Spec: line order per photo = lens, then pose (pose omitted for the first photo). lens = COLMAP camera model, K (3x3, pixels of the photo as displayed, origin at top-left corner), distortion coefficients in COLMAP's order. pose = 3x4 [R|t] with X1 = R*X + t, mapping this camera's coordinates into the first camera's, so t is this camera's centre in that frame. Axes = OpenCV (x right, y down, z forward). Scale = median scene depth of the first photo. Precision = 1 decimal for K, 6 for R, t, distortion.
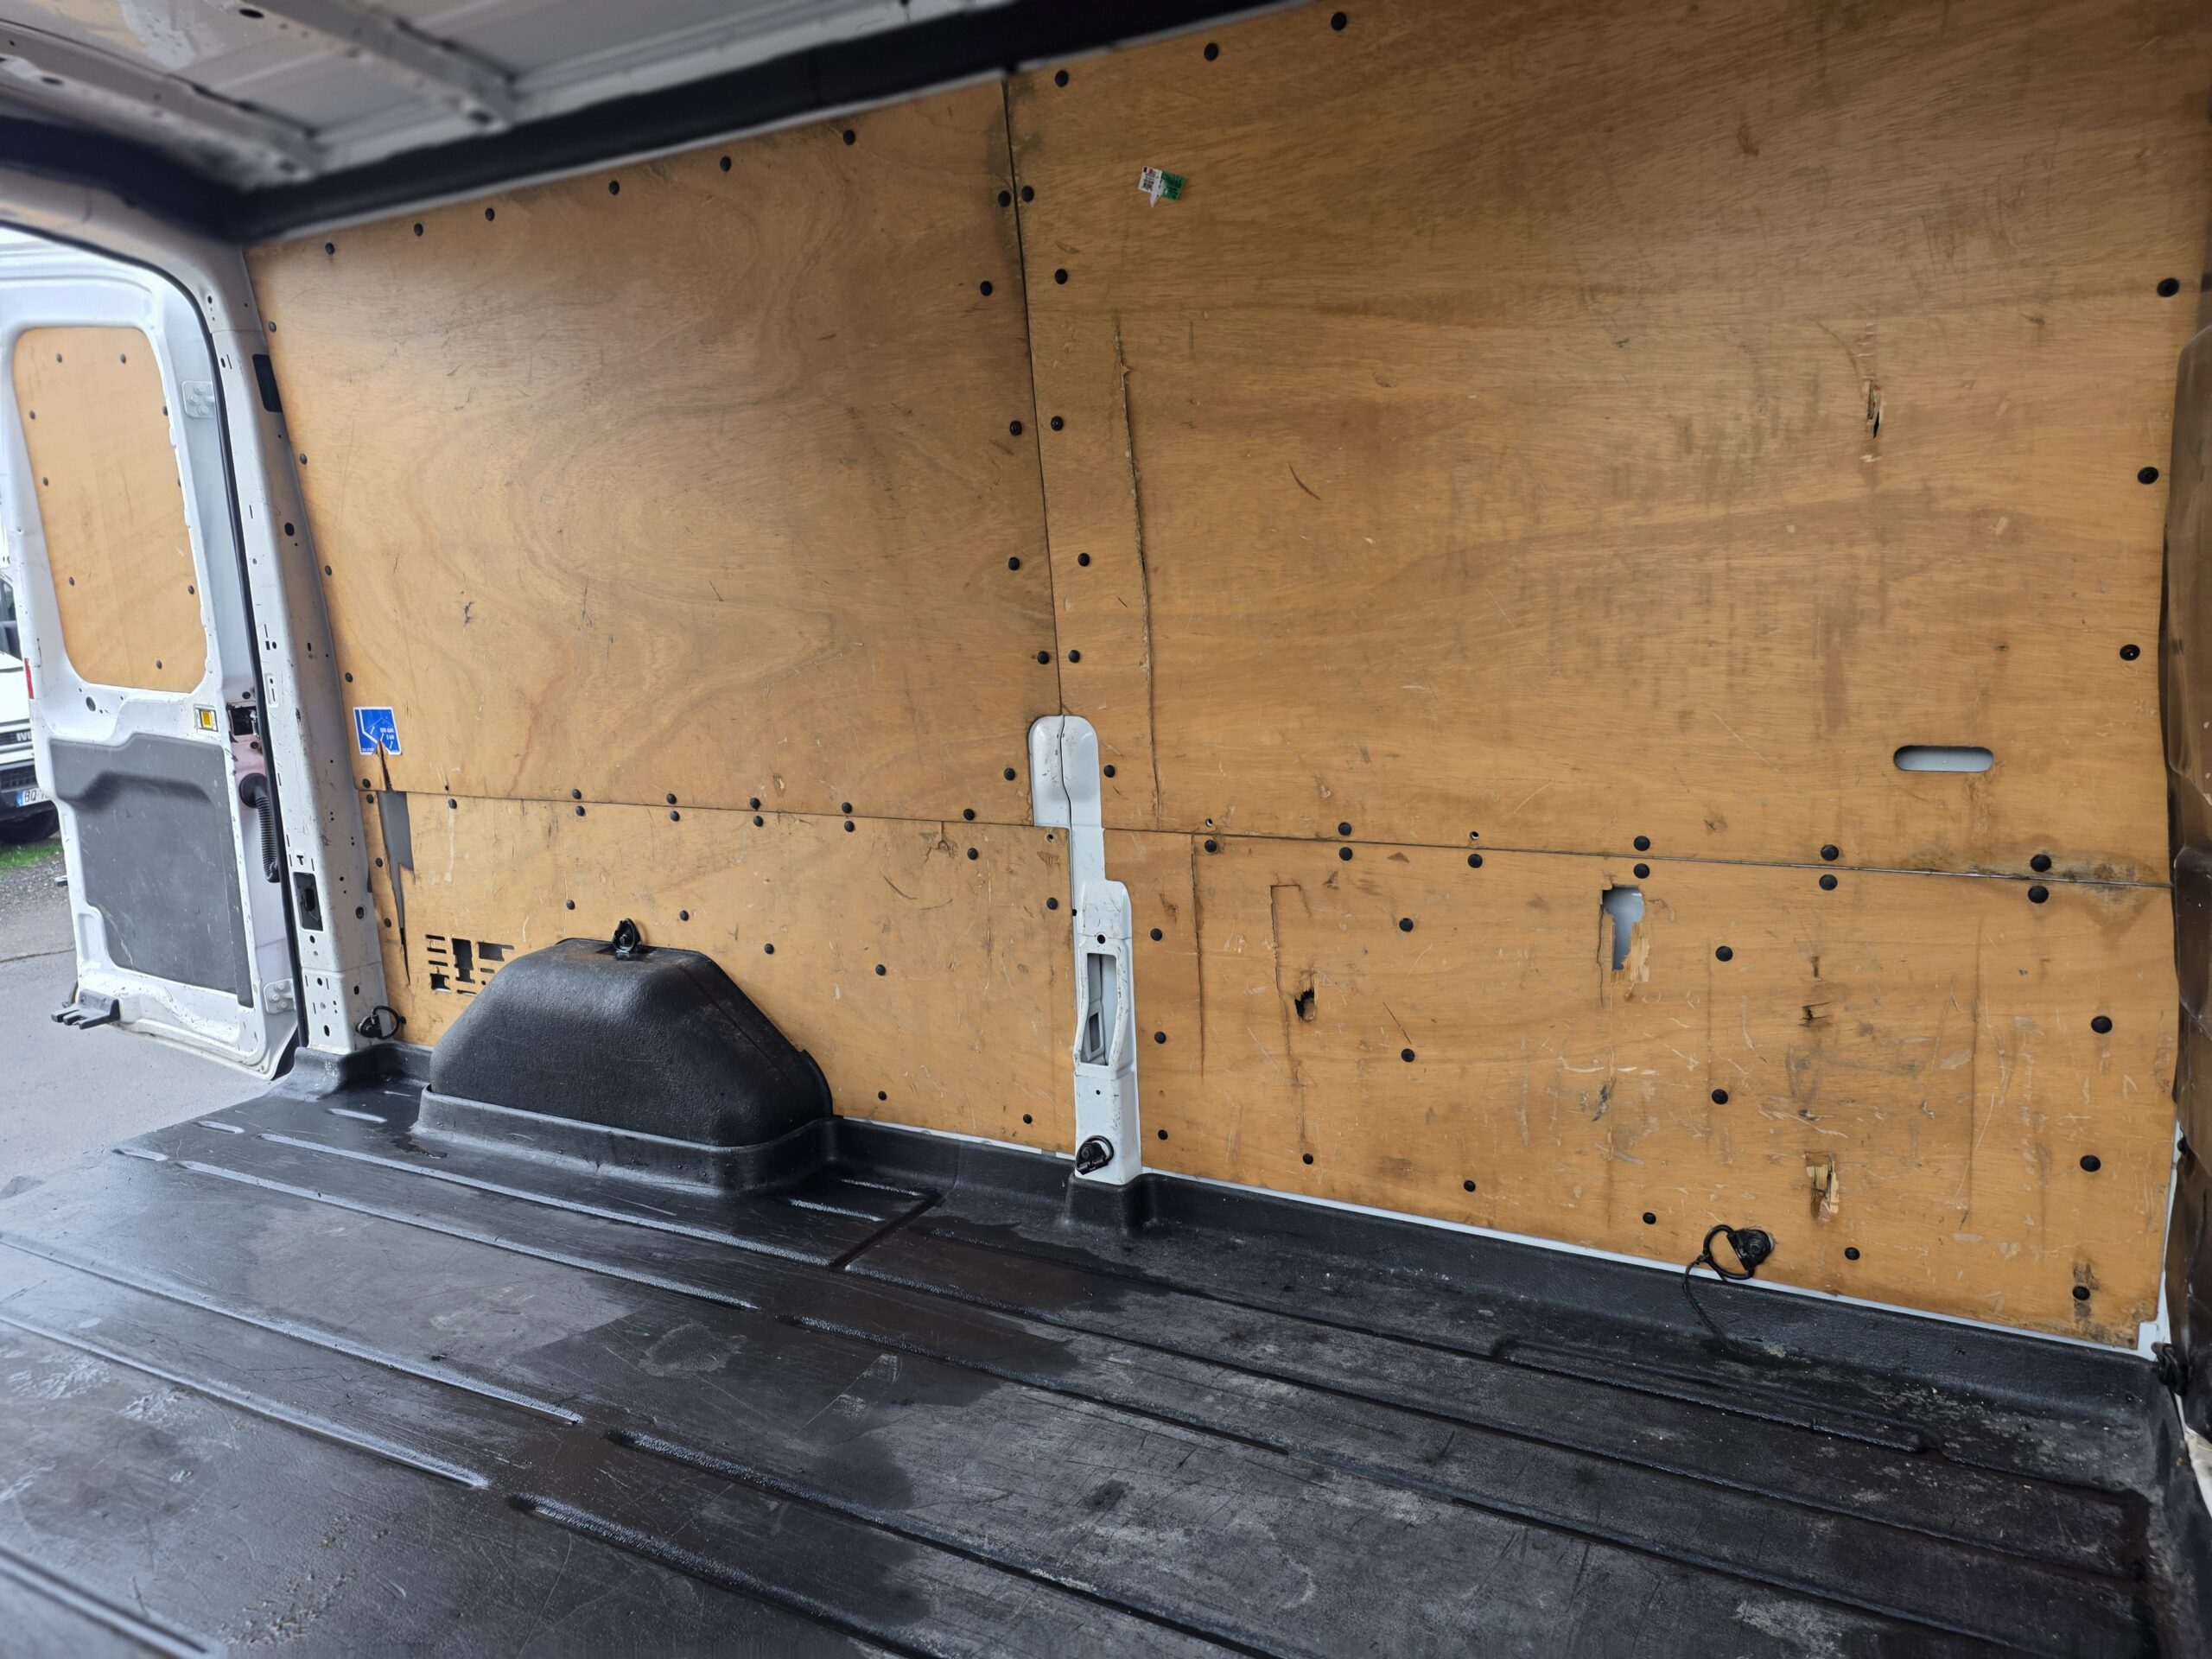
lens RADIAL K [[1485.9, 0, 1131.1], [0, 1485.9, 815.9], [0, 0, 1]] dist [-0.002302, -0.004206]
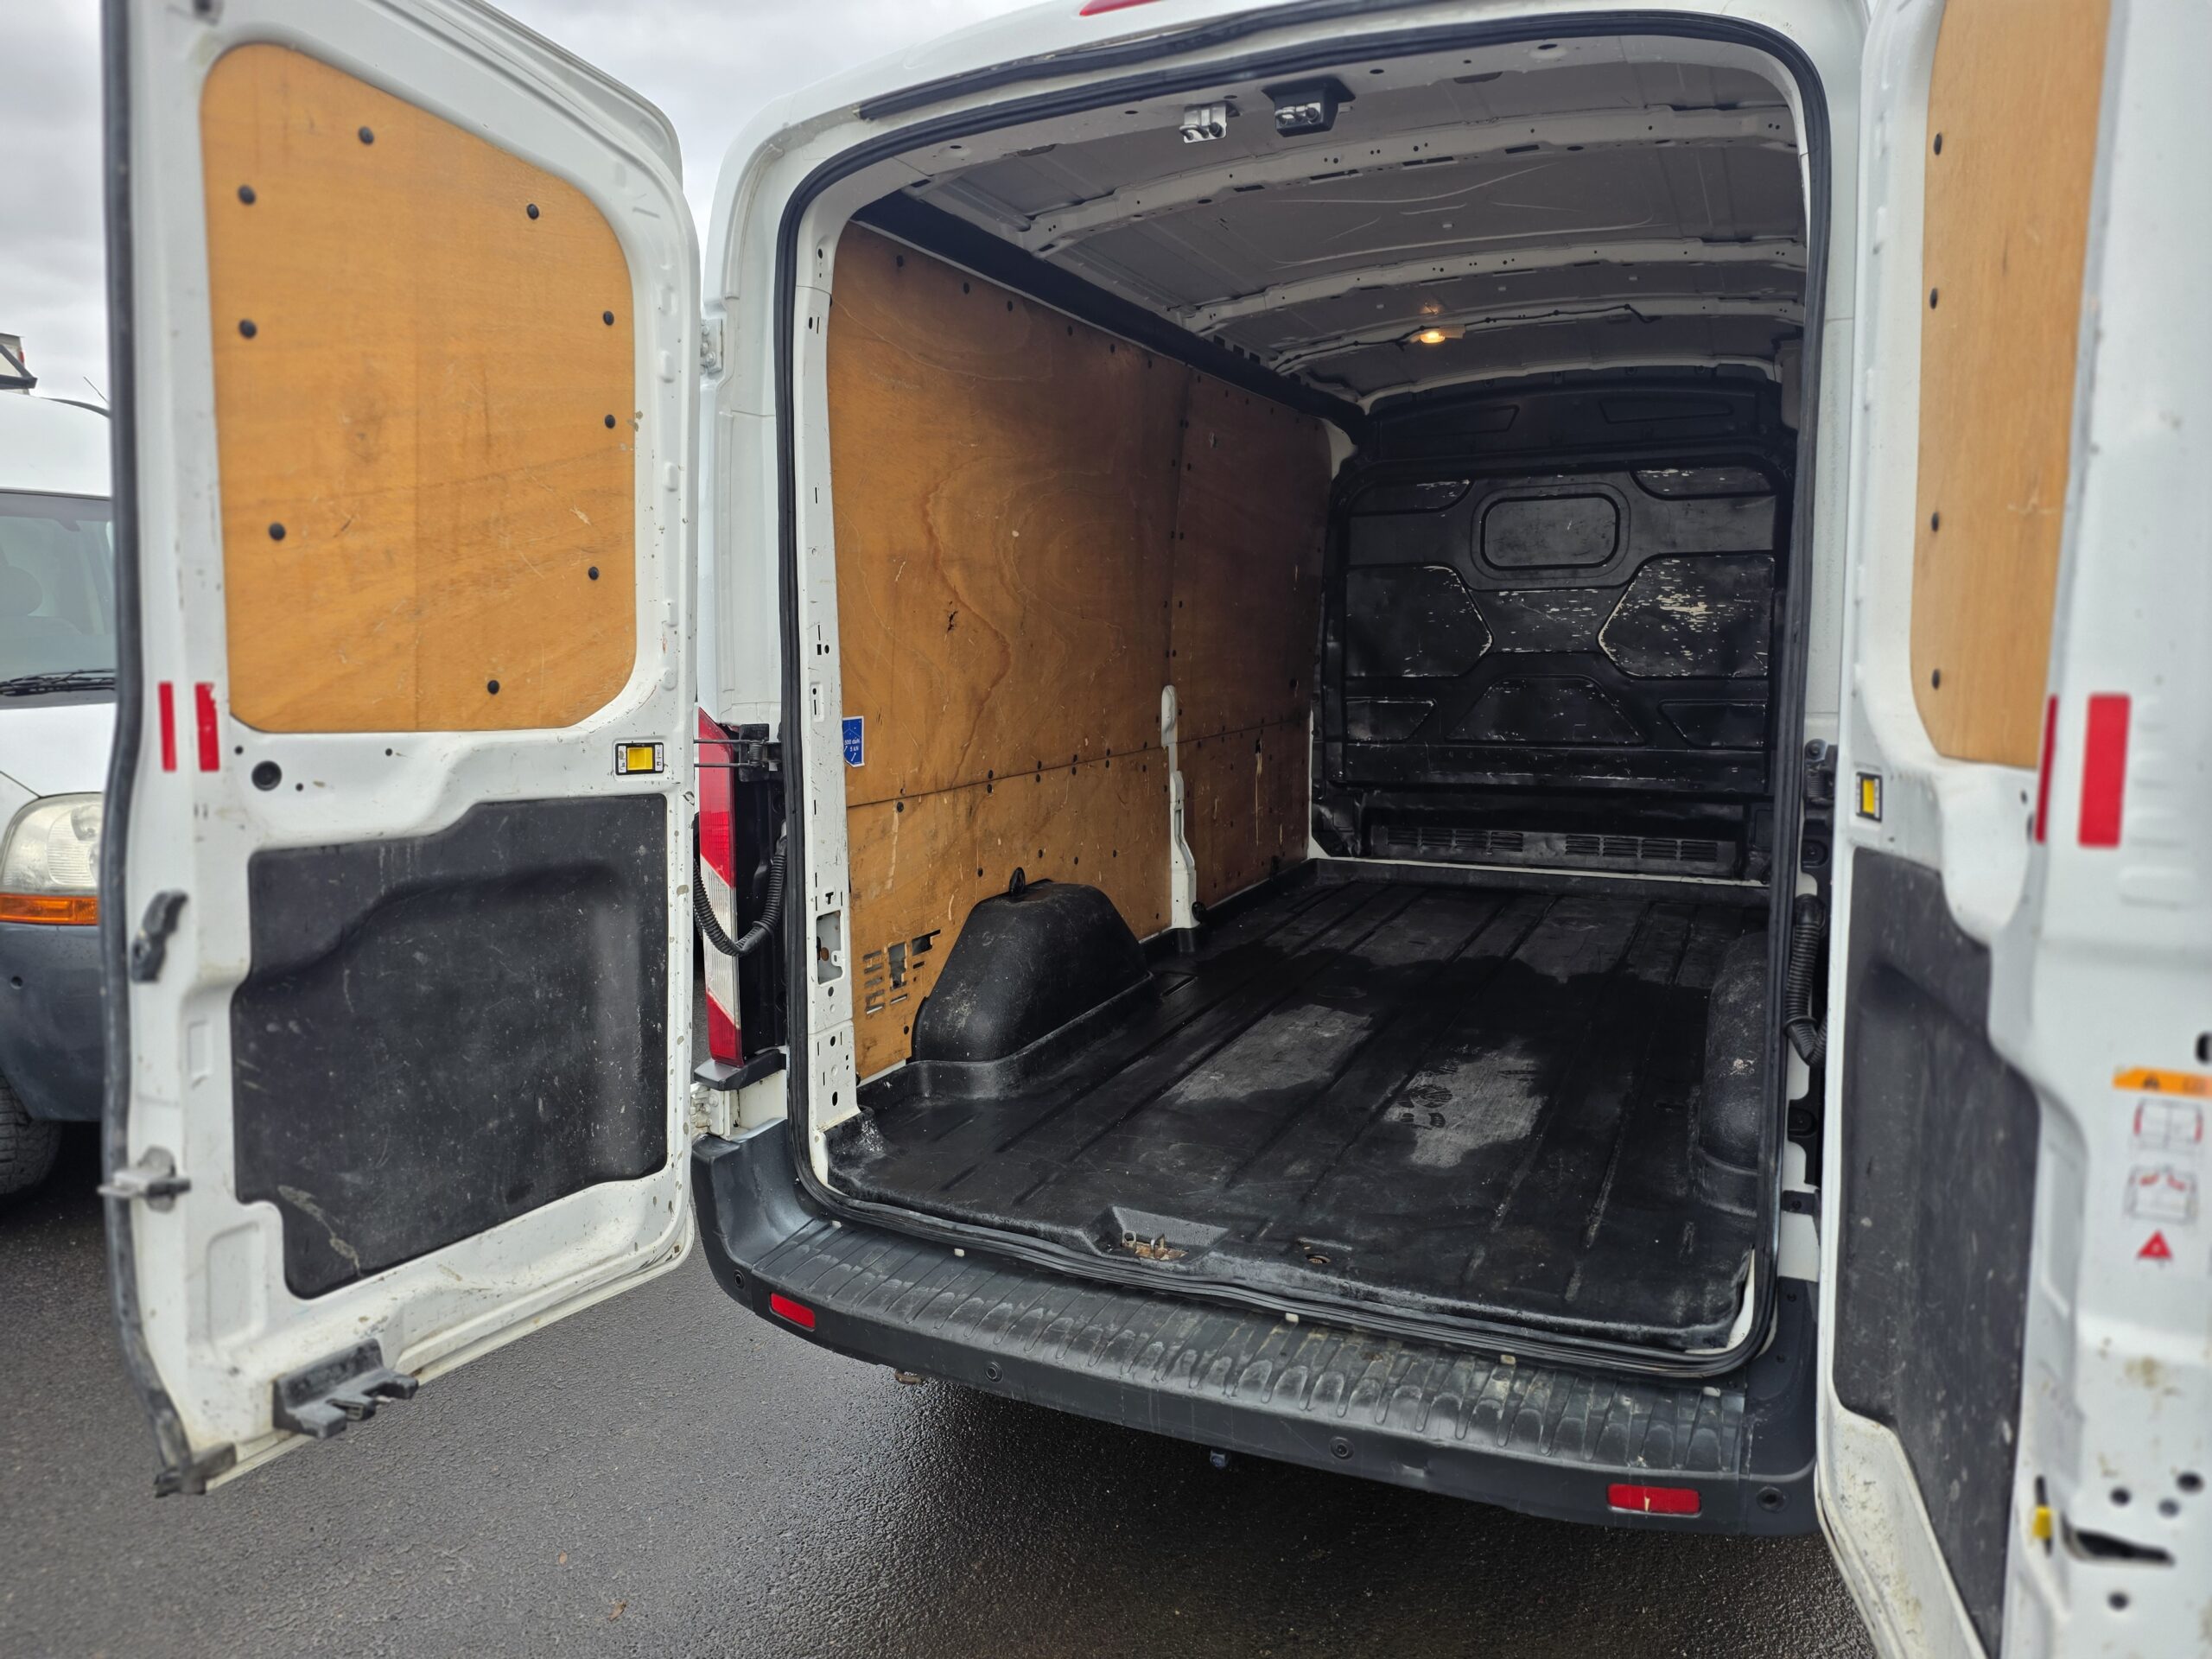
lens RADIAL K [[1485.9, 0, 1131.1], [0, 1485.9, 815.9], [0, 0, 1]] dist [-0.002302, -0.004206]
pose [[-0.075415, -0.078245, 0.994078, -1.461365], [0.186112, 0.978294, 0.091122, -0.064580], [-0.979630, 0.191881, -0.059215, 0.891052]]
